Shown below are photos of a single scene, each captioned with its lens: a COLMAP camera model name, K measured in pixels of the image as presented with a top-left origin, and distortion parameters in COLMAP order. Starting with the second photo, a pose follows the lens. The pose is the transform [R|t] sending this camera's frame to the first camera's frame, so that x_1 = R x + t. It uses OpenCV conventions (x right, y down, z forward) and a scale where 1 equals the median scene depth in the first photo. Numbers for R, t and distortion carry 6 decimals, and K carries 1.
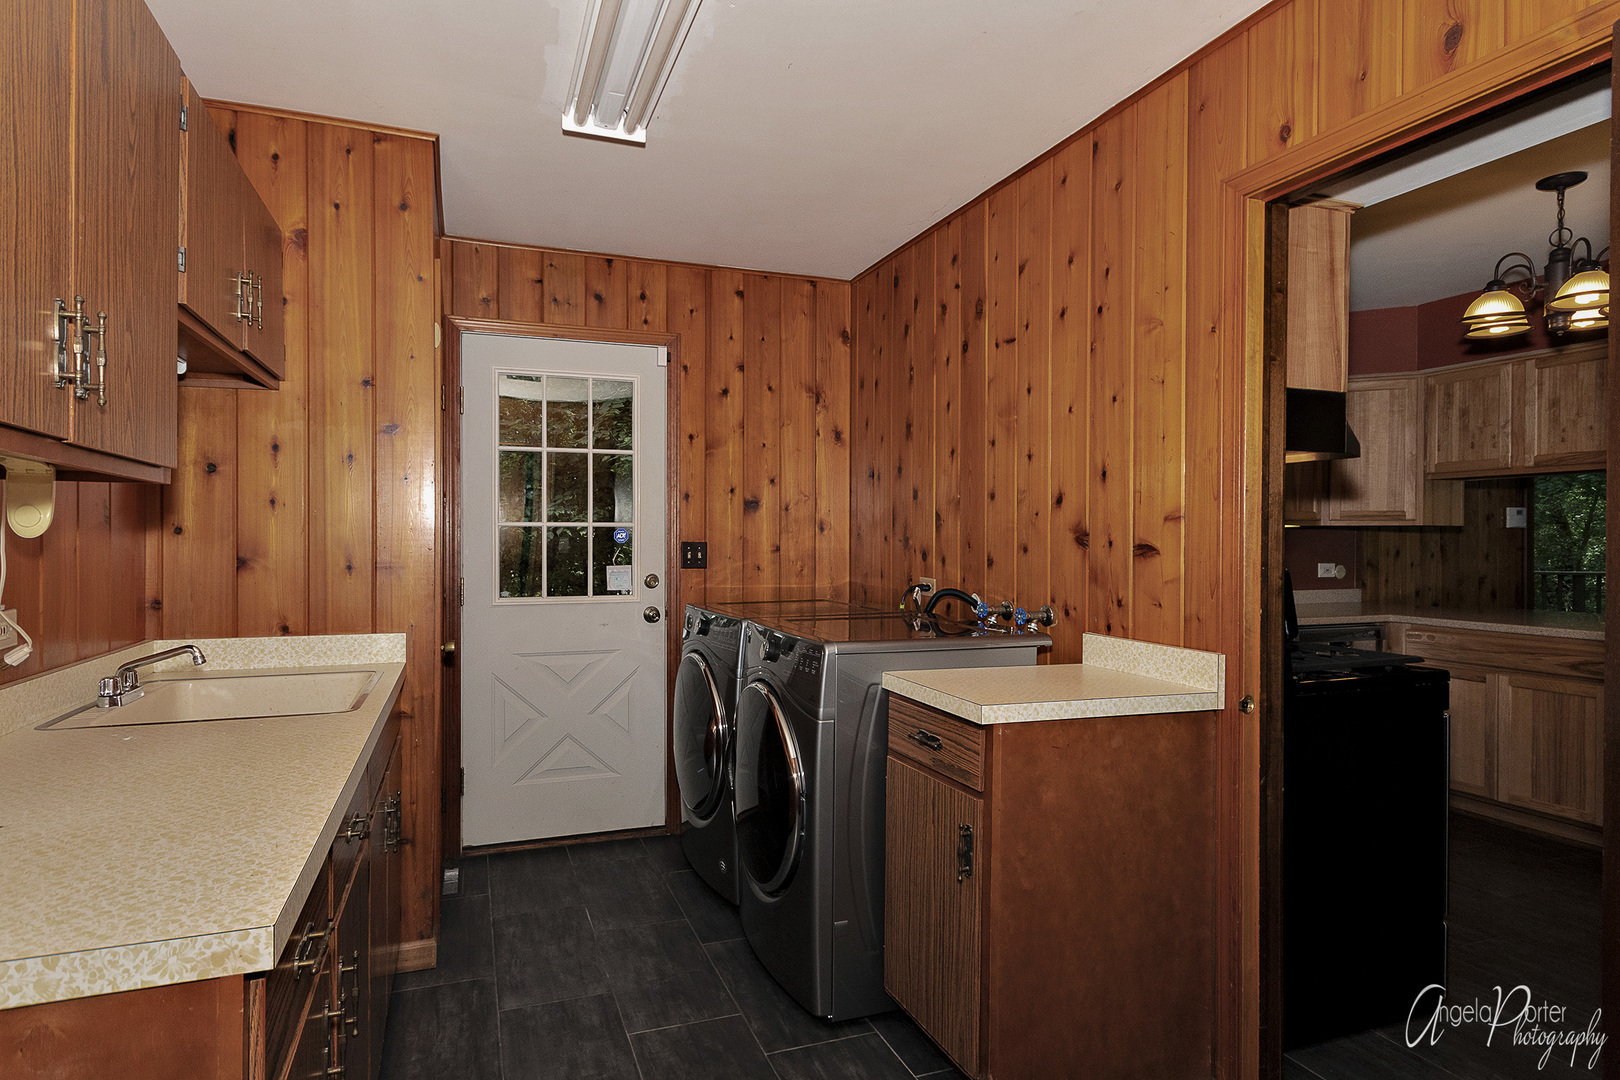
lens RADIAL K [[853.4, 0, 783.5], [0, 853.4, 545.5], [0, 0, 1]] dist [0.001946, 0.000660]
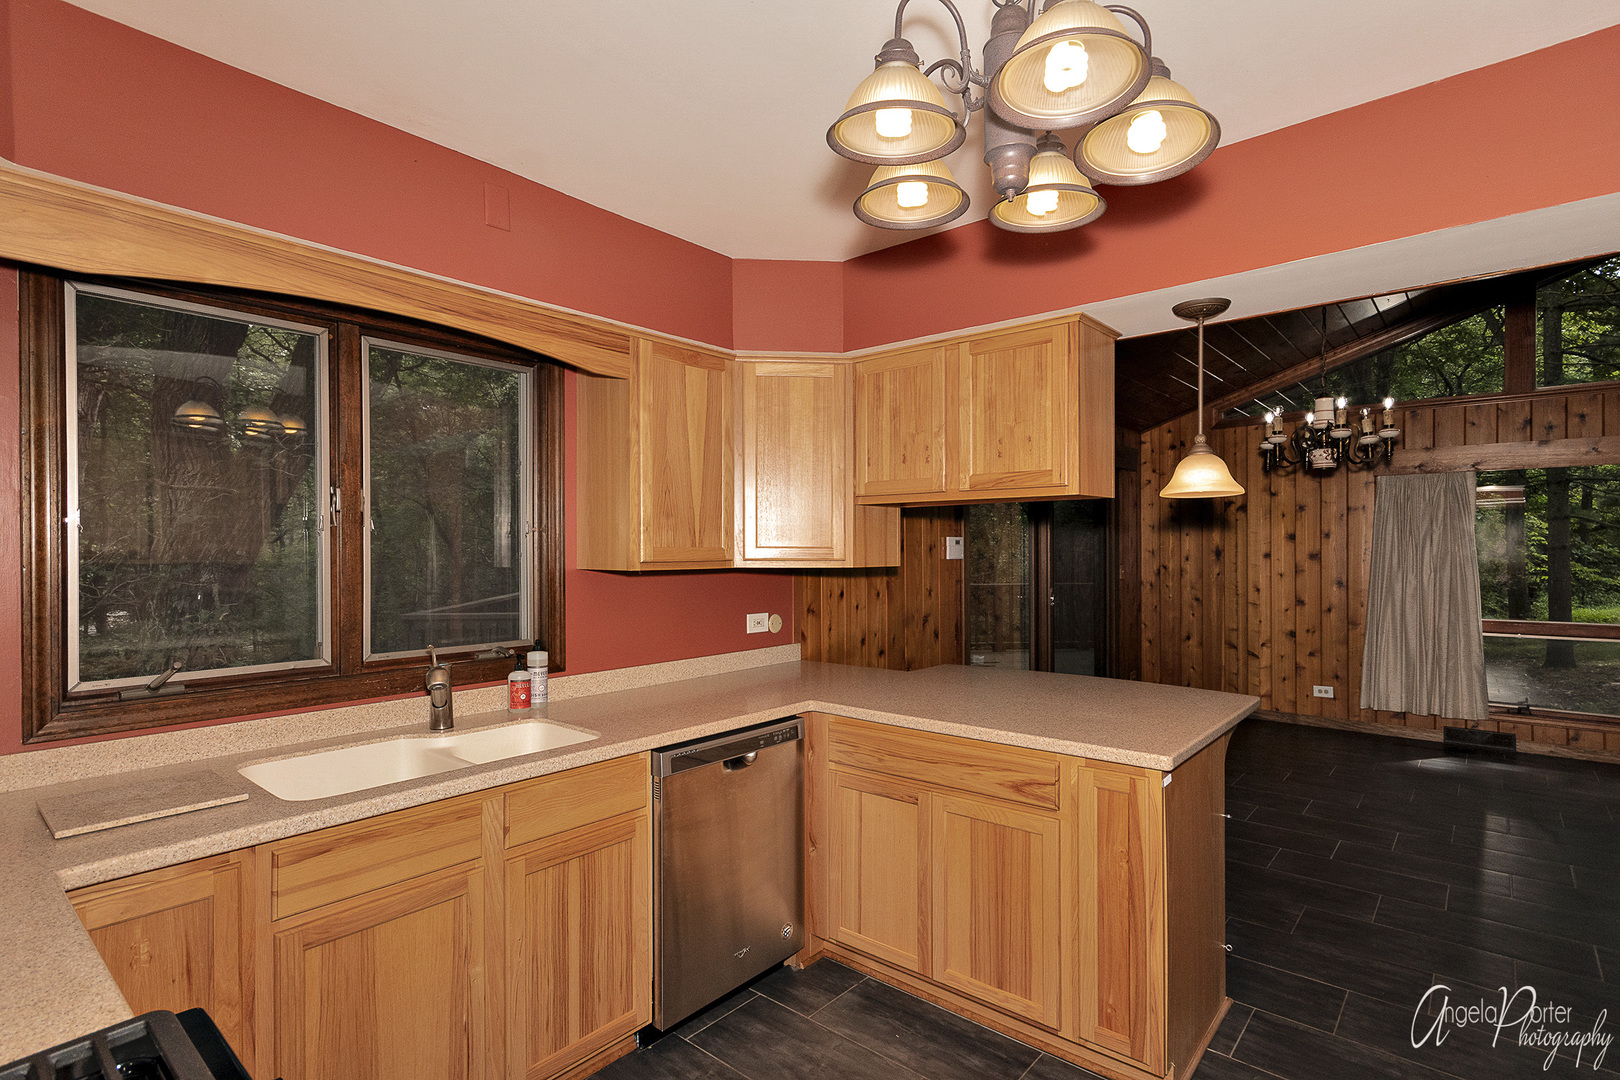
lens RADIAL K [[793.3, 0, 813.5], [0, 793.3, 552.5], [0, 0, 1]] dist [0.001930, 0.000405]
pose [[0.864494, -0.005670, 0.502611, 0.390104], [0.008107, 0.999964, -0.002664, -0.035767], [-0.502578, 0.006378, 0.864509, 0.445354]]
